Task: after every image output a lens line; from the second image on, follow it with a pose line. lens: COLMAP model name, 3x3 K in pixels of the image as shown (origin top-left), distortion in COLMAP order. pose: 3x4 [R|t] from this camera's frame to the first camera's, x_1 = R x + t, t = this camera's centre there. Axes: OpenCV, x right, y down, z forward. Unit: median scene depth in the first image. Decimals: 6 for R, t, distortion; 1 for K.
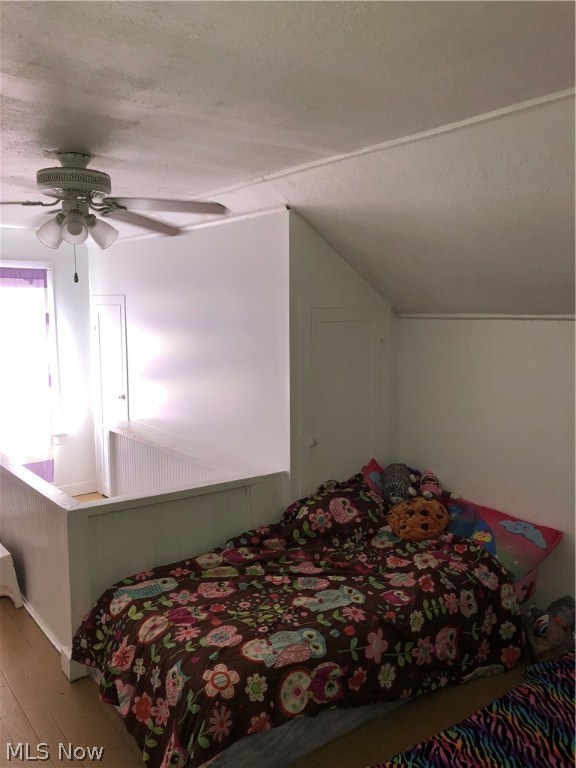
lens RADIAL K [[644.0, 0, 288.0], [0, 644.0, 384.3], [0, 0, 1]] dist [0.029614, -0.028138]
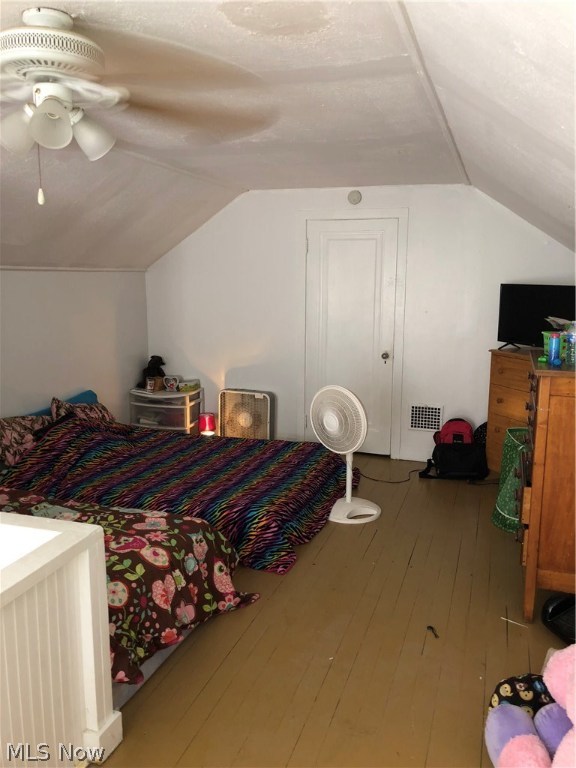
lens RADIAL K [[644.0, 0, 288.0], [0, 644.0, 383.9], [0, 0, 1]] dist [0.029614, -0.028138]
pose [[-0.569583, -0.137409, 0.810366, -1.197121], [0.092979, 0.968826, 0.229631, -0.127347], [-0.816658, 0.206141, -0.539051, 1.380197]]
